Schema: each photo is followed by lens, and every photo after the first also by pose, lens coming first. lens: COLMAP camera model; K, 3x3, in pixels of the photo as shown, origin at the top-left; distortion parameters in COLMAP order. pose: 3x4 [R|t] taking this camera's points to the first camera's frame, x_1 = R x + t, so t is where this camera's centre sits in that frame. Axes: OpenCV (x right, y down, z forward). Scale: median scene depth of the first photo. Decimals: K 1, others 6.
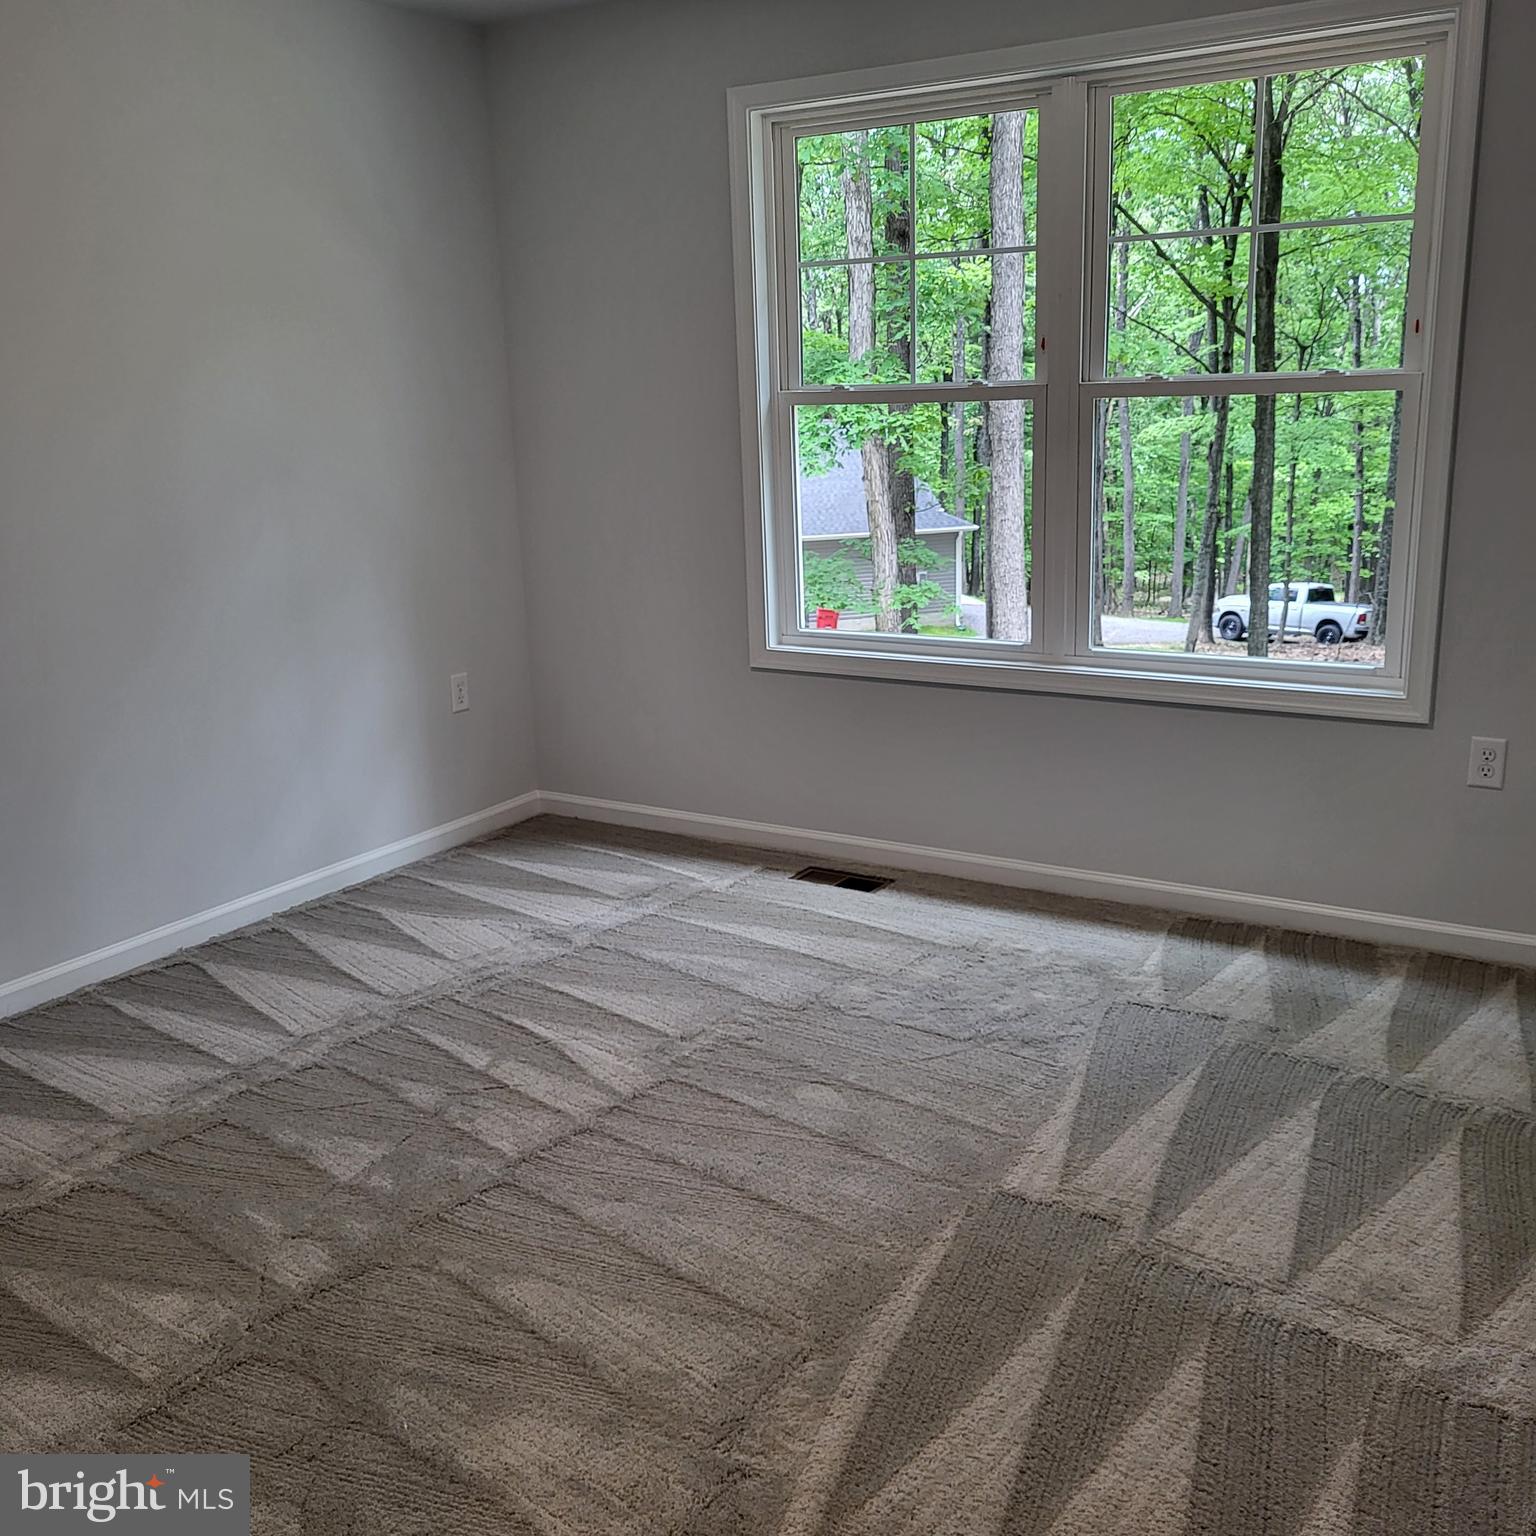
lens RADIAL K [[1615.5, 0, 768.1], [0, 1615.5, 764.8], [0, 0, 1]] dist [0.067290, 0.000000]
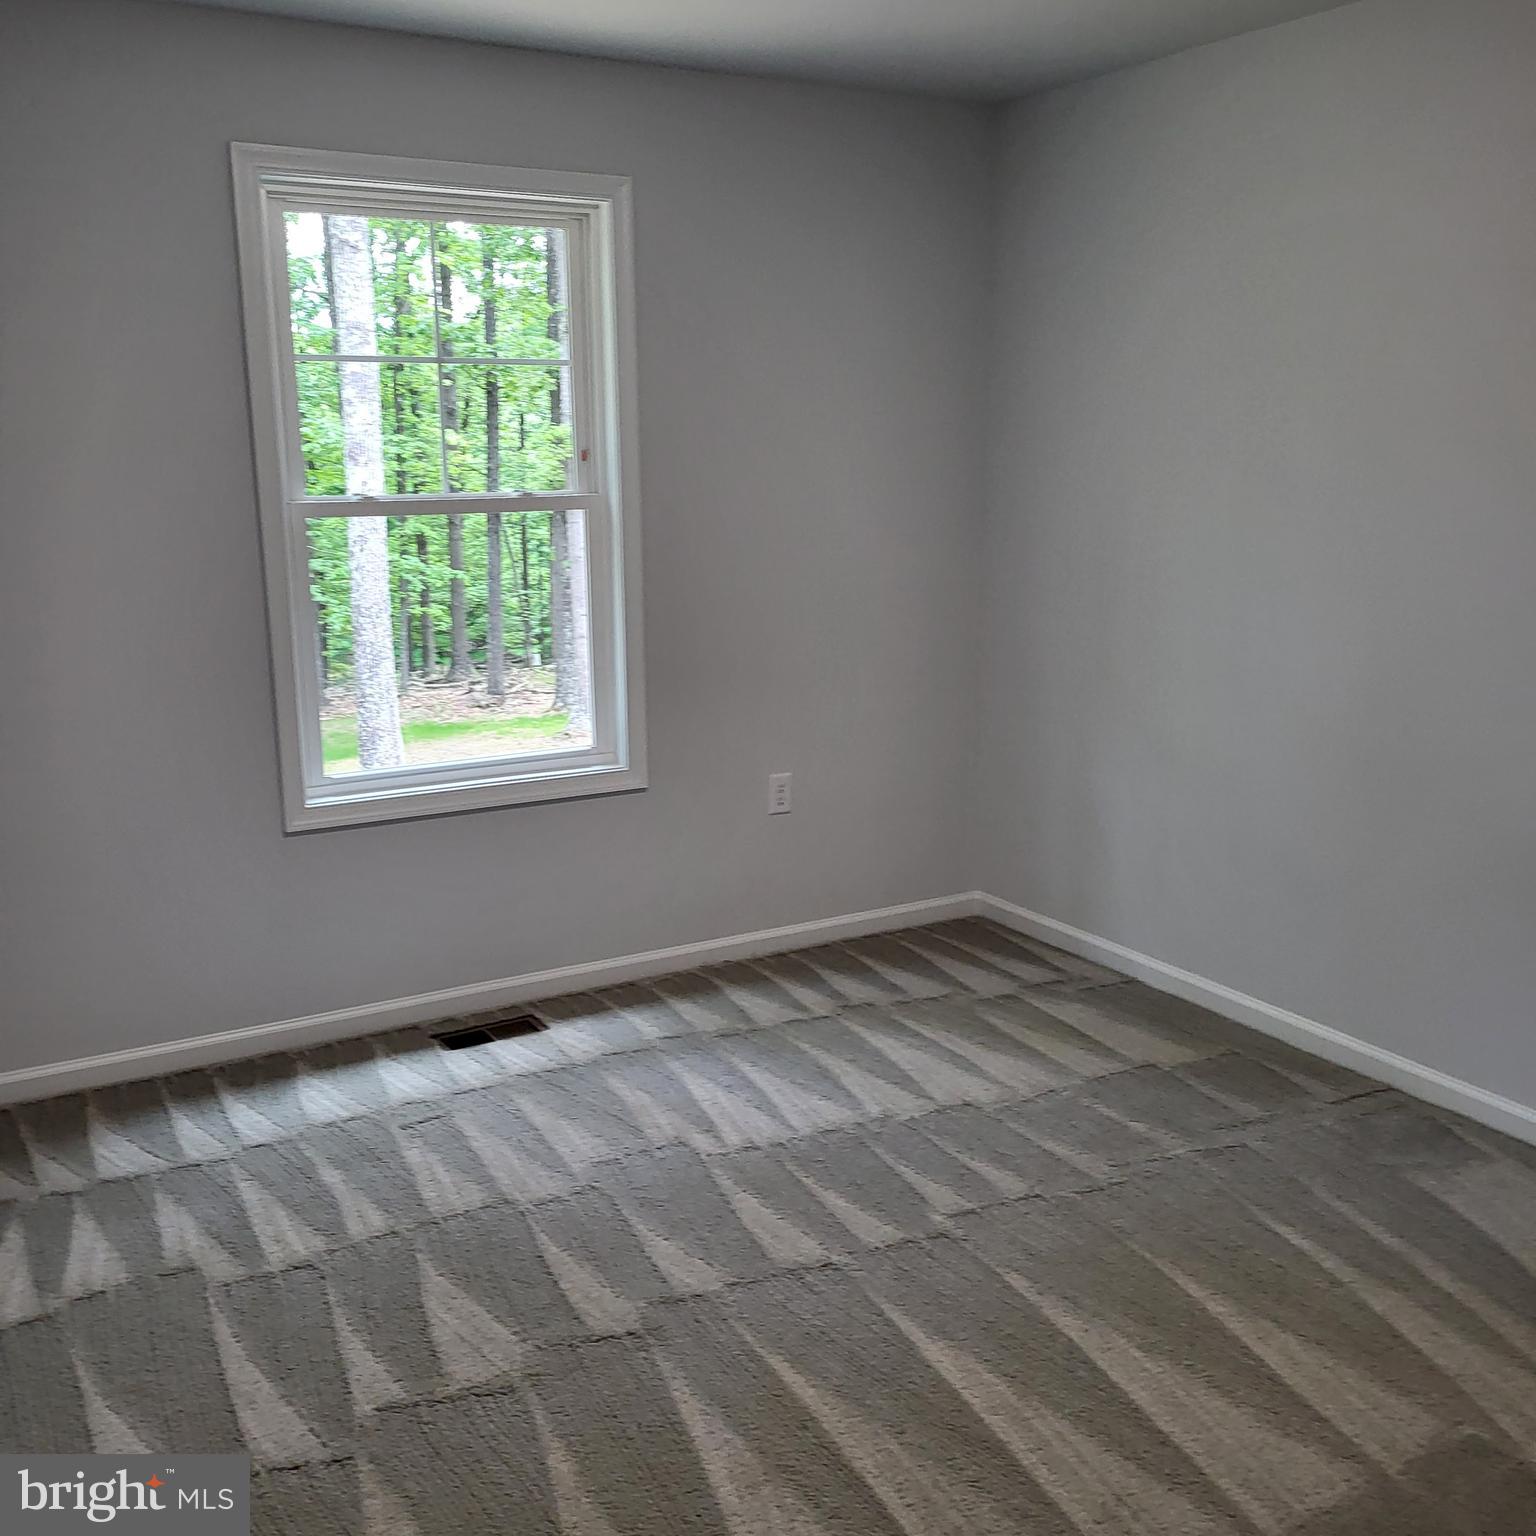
lens RADIAL K [[1615.5, 0, 770.2], [0, 1615.5, 773.0], [0, 0, 1]] dist [0.067290, 0.000000]
pose [[0.446493, -0.146548, 0.882705, -0.663111], [0.221443, 0.973907, 0.049679, -0.080708], [-0.866953, 0.173288, 0.467294, 0.419140]]
